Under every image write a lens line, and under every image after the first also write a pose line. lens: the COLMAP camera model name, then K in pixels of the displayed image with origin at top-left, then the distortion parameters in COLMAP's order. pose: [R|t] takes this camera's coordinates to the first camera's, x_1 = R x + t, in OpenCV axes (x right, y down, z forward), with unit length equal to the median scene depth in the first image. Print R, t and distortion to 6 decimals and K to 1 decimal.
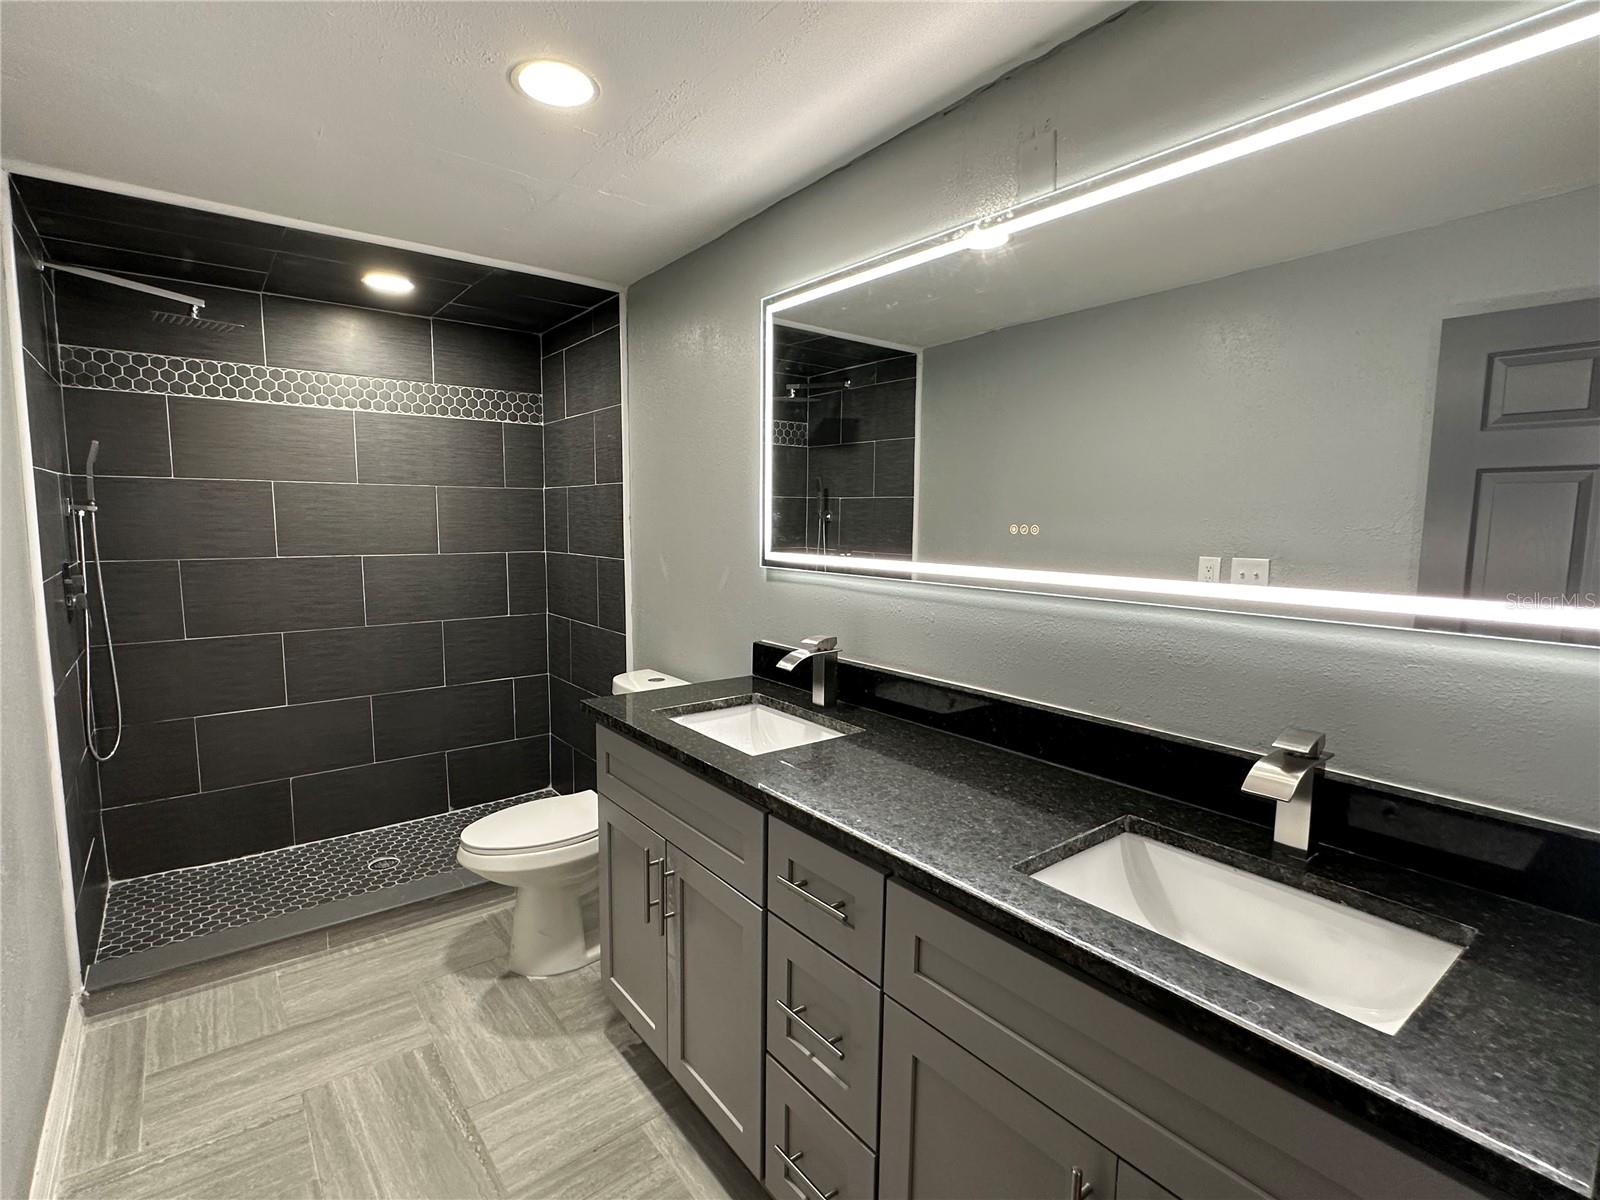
lens RADIAL K [[766.3, 0, 807.3], [0, 766.3, 606.8], [0, 0, 1]] dist [-0.004020, 0.000670]
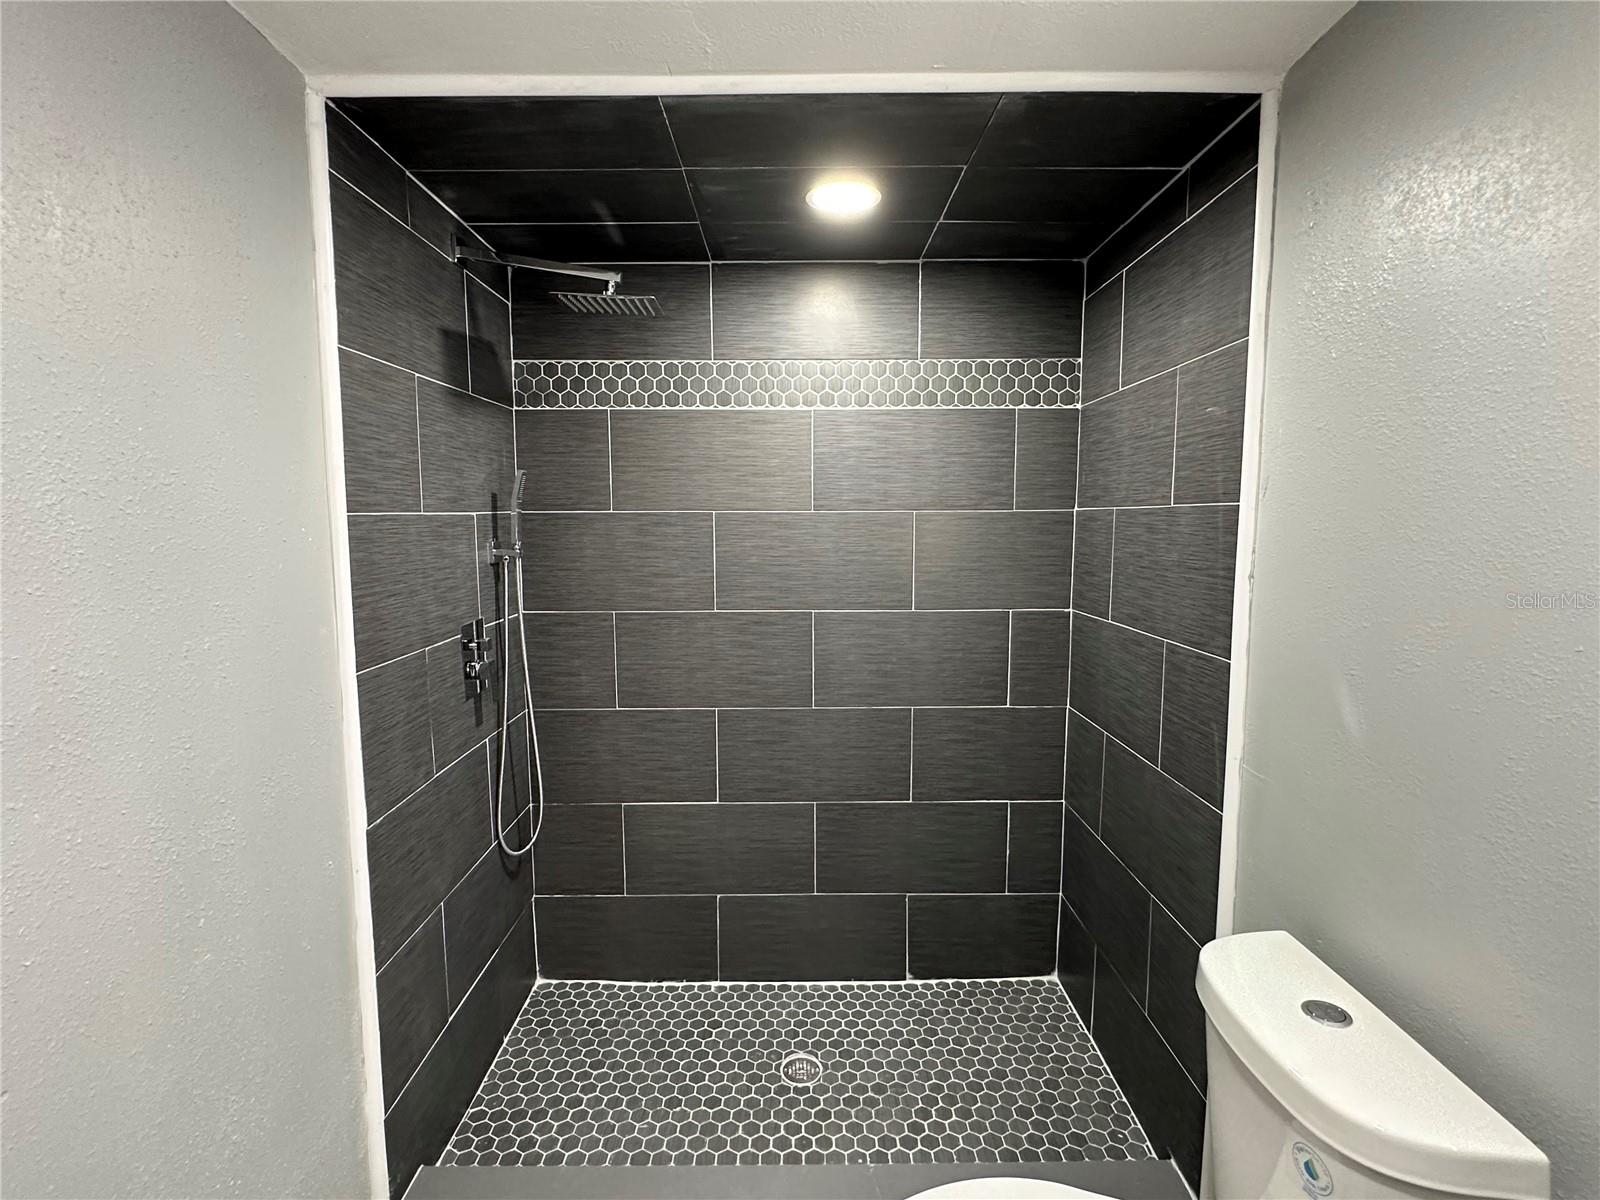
lens RADIAL K [[766.3, 0, 798.2], [0, 766.3, 593.4], [0, 0, 1]] dist [-0.004020, 0.000670]
pose [[0.777682, 0.051026, -0.626584, -0.147327], [-0.064861, 0.997894, 0.000762, -0.085222], [0.625303, 0.040048, 0.779353, 0.441622]]
